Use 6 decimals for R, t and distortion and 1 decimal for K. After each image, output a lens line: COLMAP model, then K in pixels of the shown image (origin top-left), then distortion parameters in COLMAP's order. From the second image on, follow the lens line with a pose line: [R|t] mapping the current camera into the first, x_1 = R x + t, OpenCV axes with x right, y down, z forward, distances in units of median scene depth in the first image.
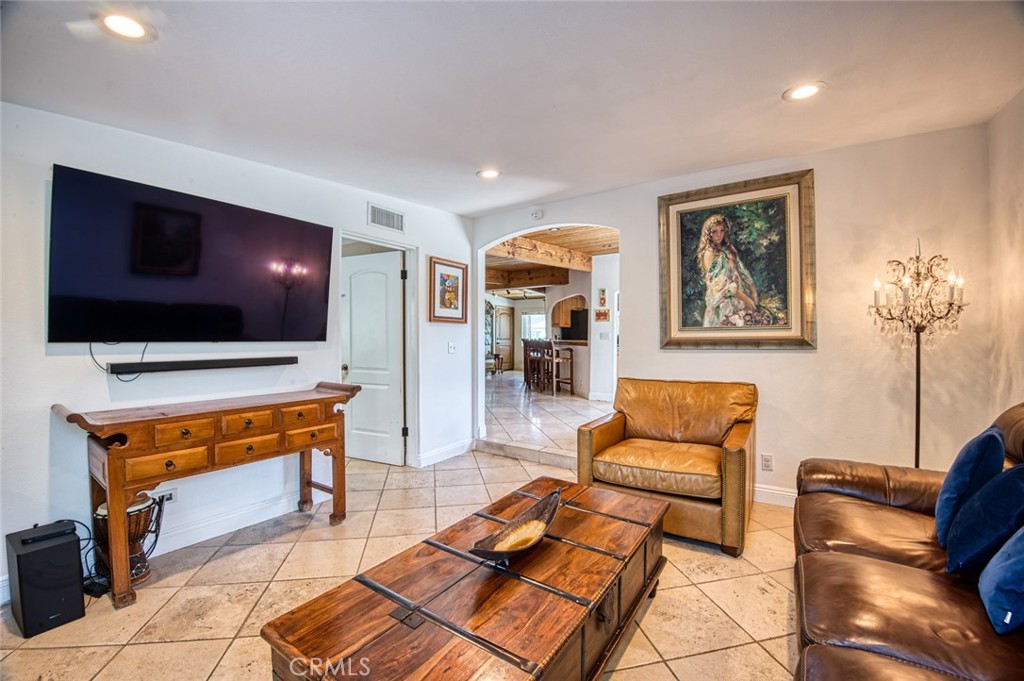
lens RADIAL K [[418.8, 0, 512.0], [0, 418.8, 340.5], [0, 0, 1]] dist [-0.000256, -0.000089]
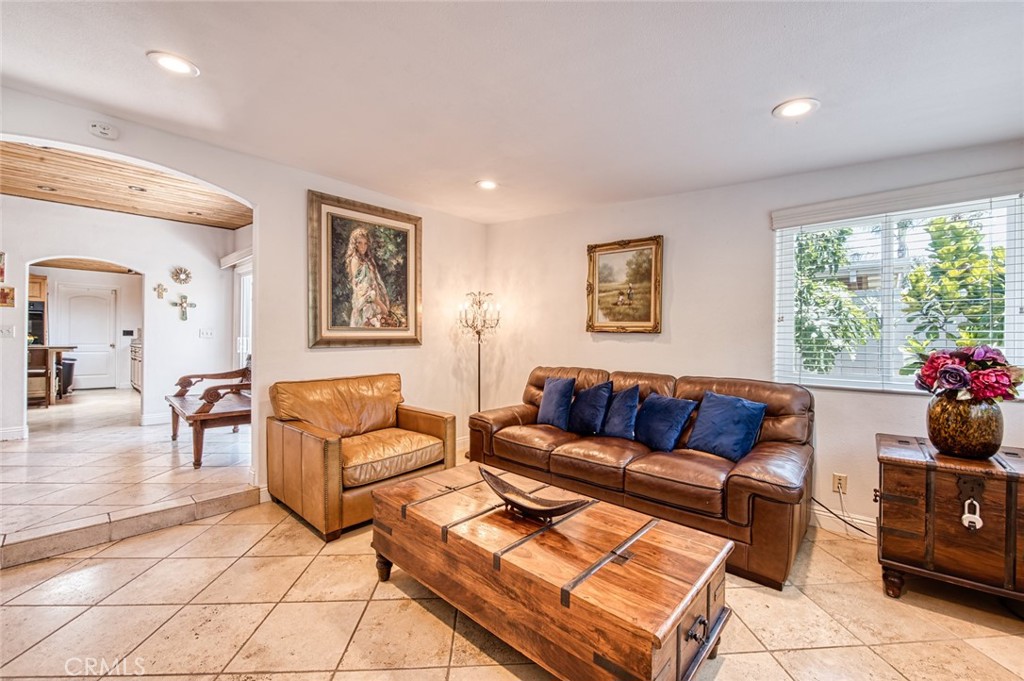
lens RADIAL K [[418.8, 0, 512.0], [0, 418.8, 340.5], [0, 0, 1]] dist [-0.000256, -0.000089]
pose [[0.168766, -0.005504, 0.985641, -0.571092], [-0.000438, 0.999984, 0.005659, -0.003552], [-0.985656, -0.001386, 0.168760, 0.416325]]
